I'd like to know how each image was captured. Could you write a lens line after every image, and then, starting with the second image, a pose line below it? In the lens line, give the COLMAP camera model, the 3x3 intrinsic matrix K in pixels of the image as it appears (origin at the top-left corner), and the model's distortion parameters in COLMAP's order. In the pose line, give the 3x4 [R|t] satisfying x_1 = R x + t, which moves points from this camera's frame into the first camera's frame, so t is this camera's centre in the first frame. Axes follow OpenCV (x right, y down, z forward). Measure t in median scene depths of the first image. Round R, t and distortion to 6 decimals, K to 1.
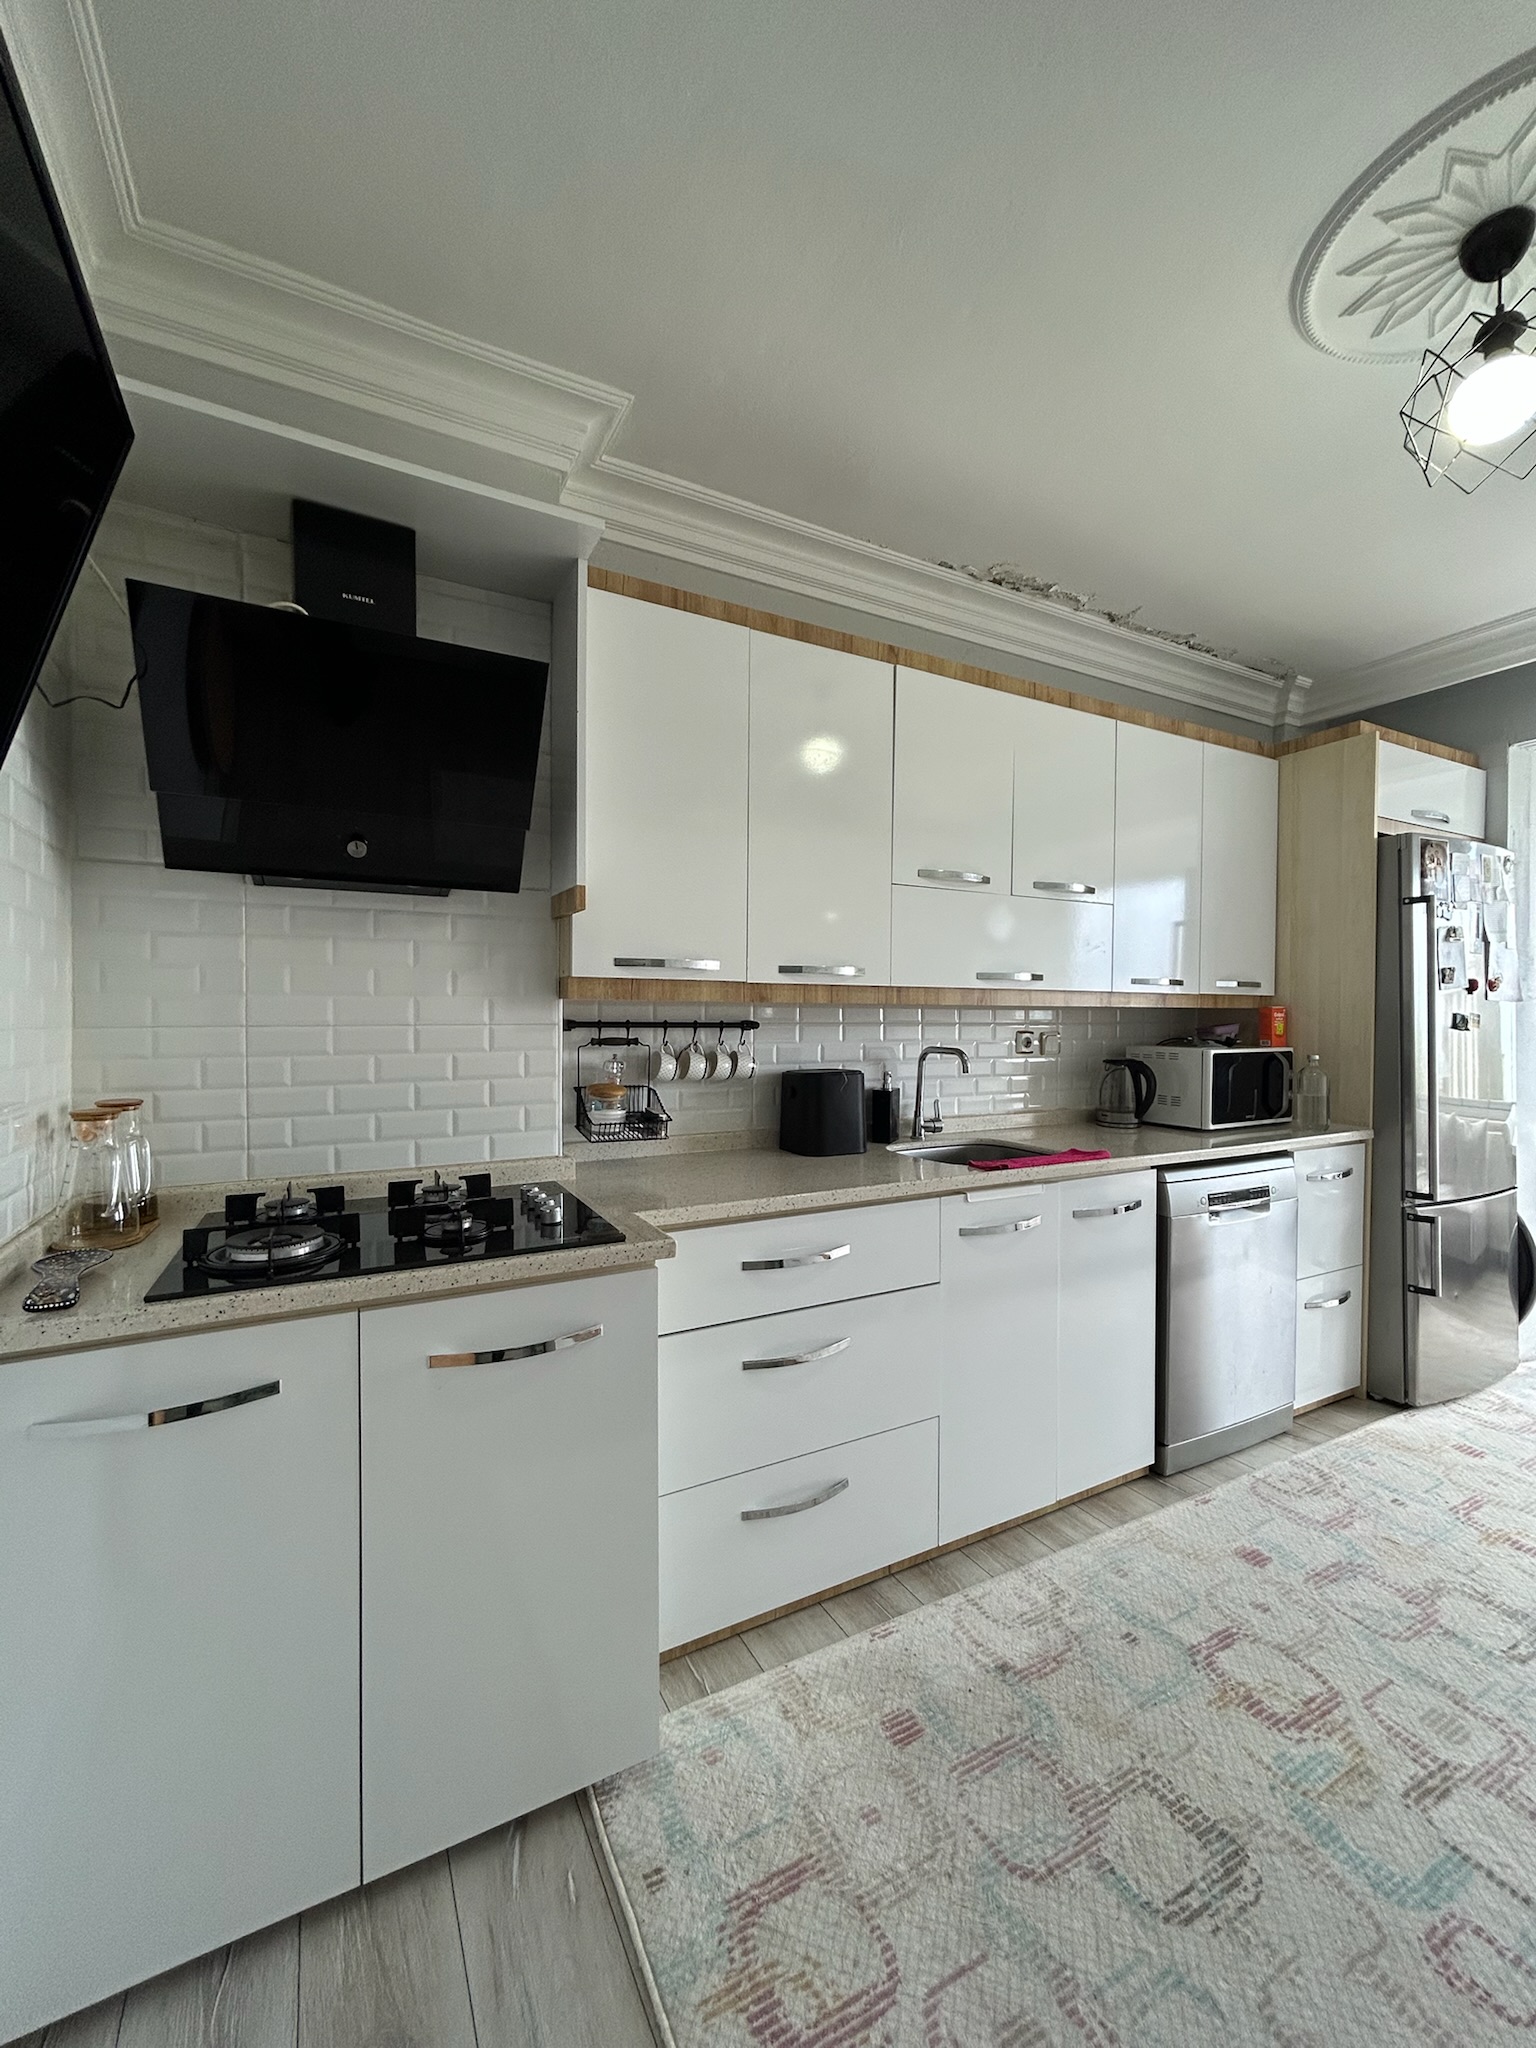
lens RADIAL K [[826.0, 0, 761.8], [0, 826.0, 1022.2], [0, 0, 1]] dist [0.001124, 0.000489]
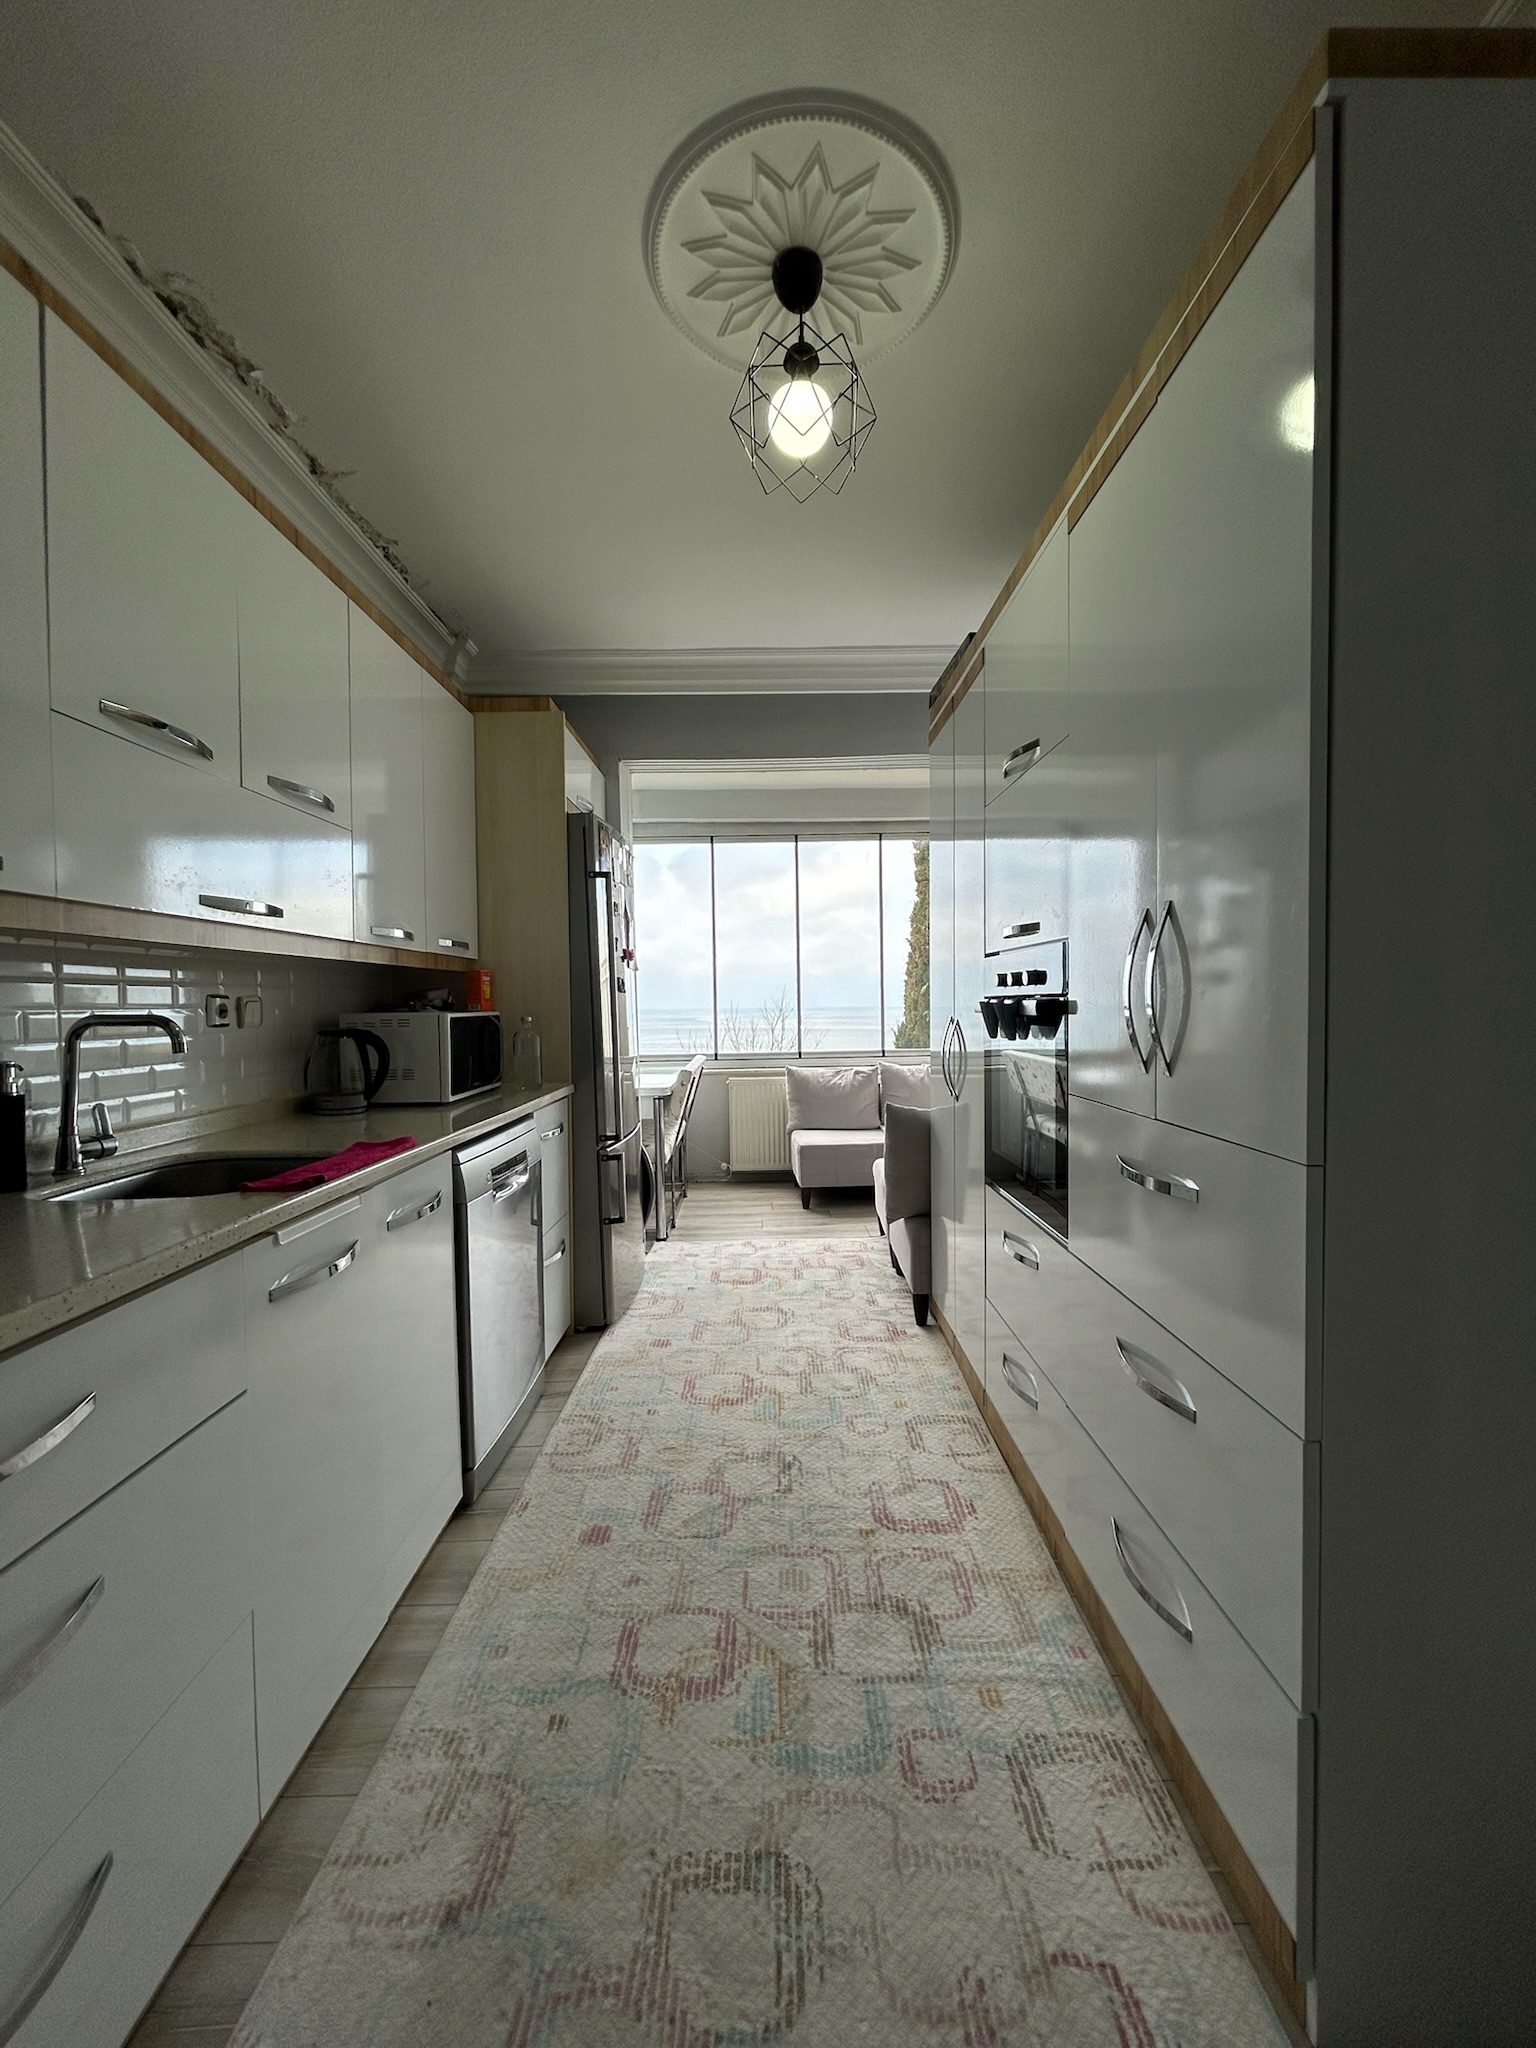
lens RADIAL K [[826.0, 0, 775.5], [0, 826.0, 1024.1], [0, 0, 1]] dist [0.001124, 0.000489]
pose [[0.462153, -0.033861, 0.886153, -0.106826], [0.023692, 0.999386, 0.025832, 0.035583], [-0.886484, 0.009057, 0.462671, 0.313337]]
